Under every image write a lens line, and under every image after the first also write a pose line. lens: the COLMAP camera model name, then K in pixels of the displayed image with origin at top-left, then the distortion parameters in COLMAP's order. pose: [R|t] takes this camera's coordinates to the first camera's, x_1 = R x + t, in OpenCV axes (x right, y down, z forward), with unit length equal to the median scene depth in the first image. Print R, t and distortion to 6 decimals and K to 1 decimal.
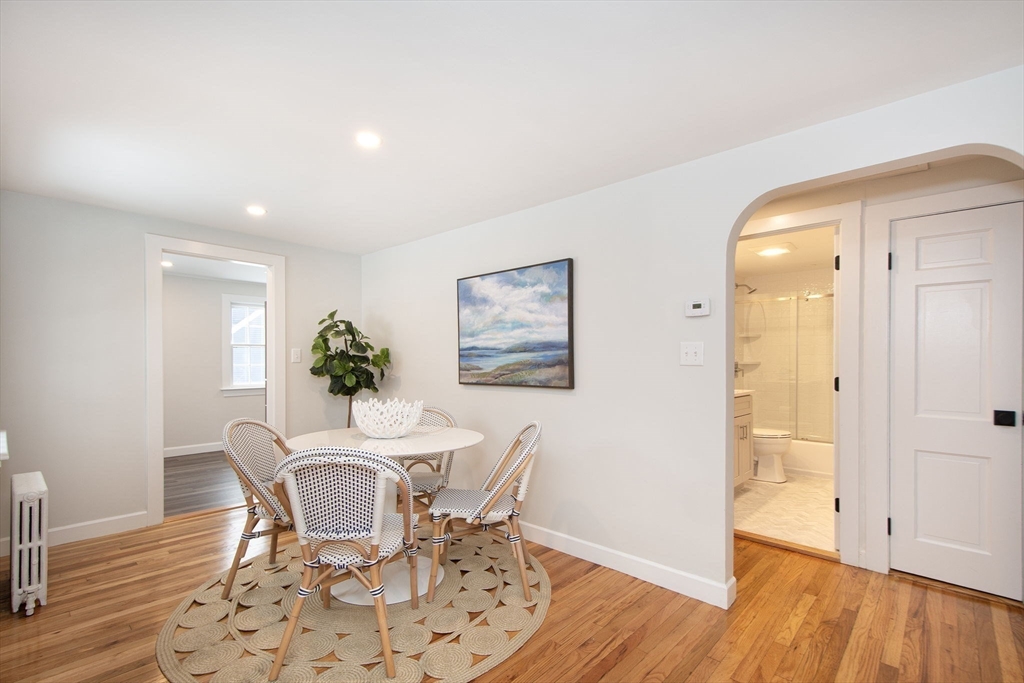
lens RADIAL K [[454.5, 0, 539.9], [0, 454.5, 365.0], [0, 0, 1]] dist [0.007874, 0.000019]
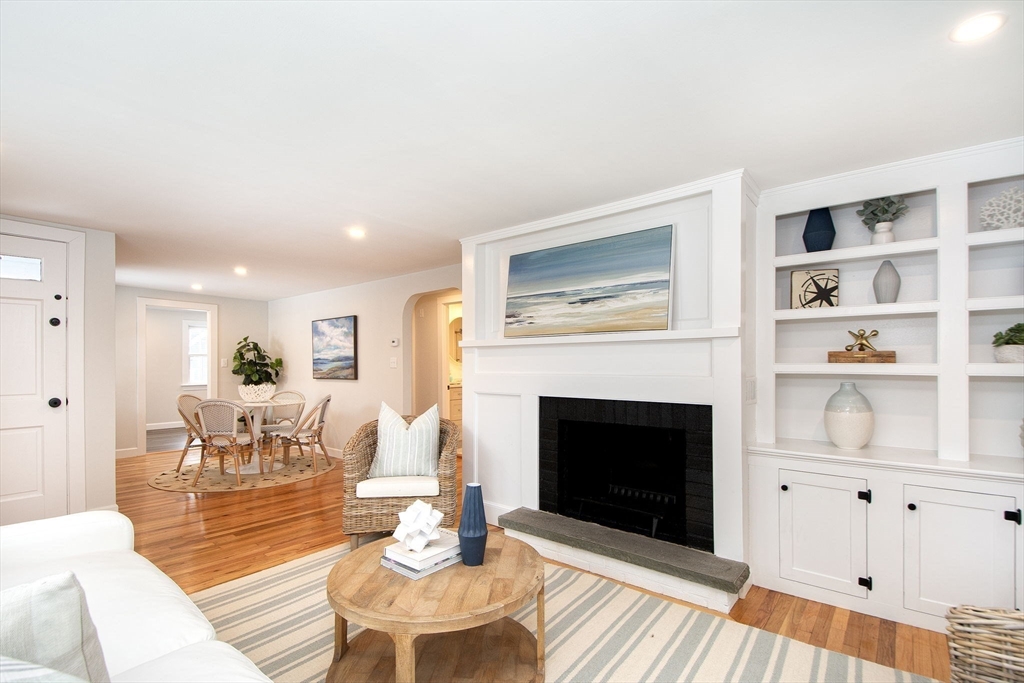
lens RADIAL K [[454.5, 0, 534.5], [0, 454.5, 364.7], [0, 0, 1]] dist [0.007874, 0.000019]
pose [[0.999349, -0.001403, 0.036051, 0.665119], [0.001699, 0.999965, -0.008178, 0.002532], [-0.036038, 0.008233, 0.999316, -0.882236]]
